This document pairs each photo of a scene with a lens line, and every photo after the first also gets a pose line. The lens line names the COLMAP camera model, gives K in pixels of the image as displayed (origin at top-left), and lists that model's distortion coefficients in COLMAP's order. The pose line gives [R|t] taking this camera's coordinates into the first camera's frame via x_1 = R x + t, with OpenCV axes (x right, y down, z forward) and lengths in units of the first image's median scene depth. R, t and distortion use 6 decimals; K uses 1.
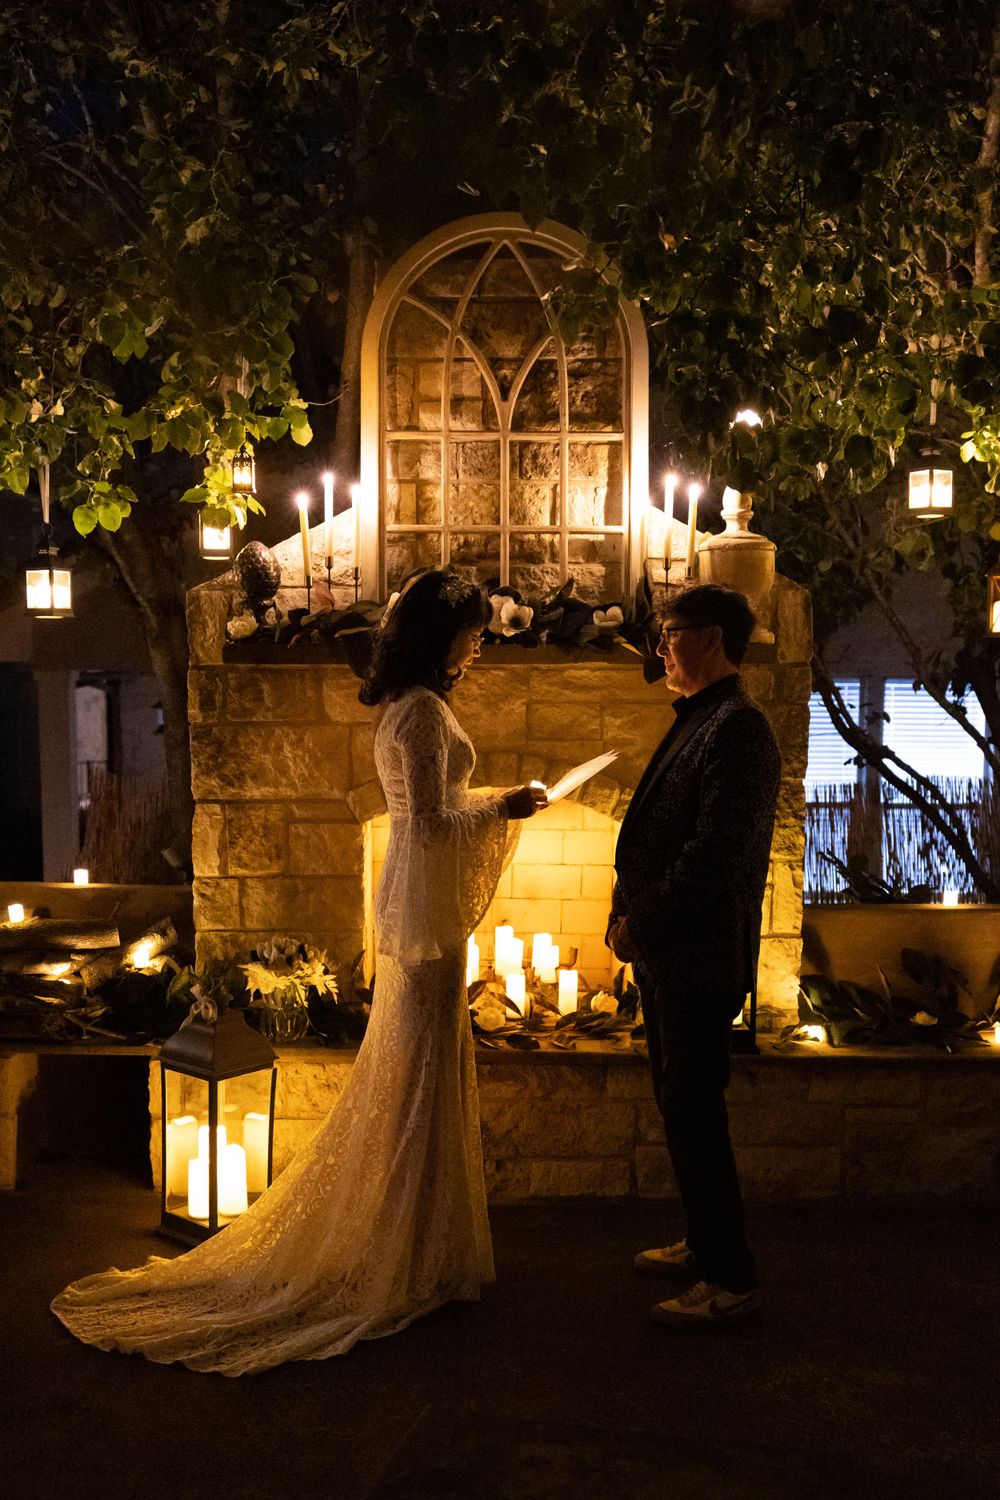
lens RADIAL K [[1596.4, 0, 500.1], [0, 1596.4, 829.0], [0, 0, 1]] dist [0.003879, 0.000000]
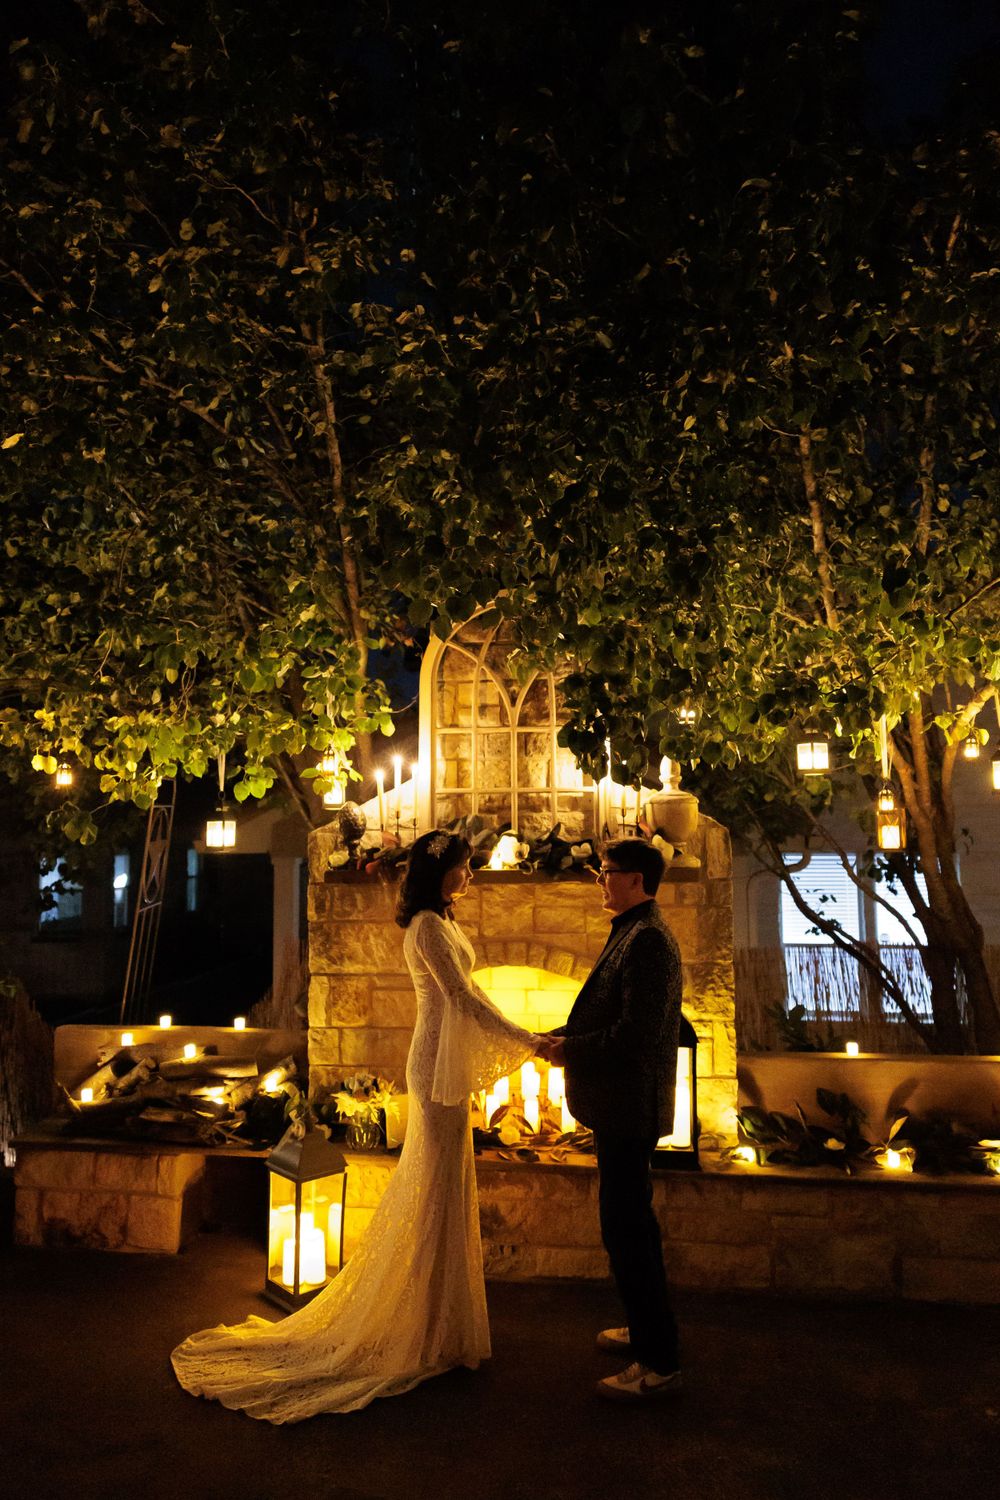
lens RADIAL K [[1100.1, 0, 469.1], [0, 1100.1, 713.5], [0, 0, 1]] dist [0.012485, 0.001374]
pose [[0.989113, -0.025865, -0.144865, 0.111303], [-0.004451, 0.978723, -0.205140, -0.046251], [0.147089, 0.203551, 0.967952, -0.018584]]
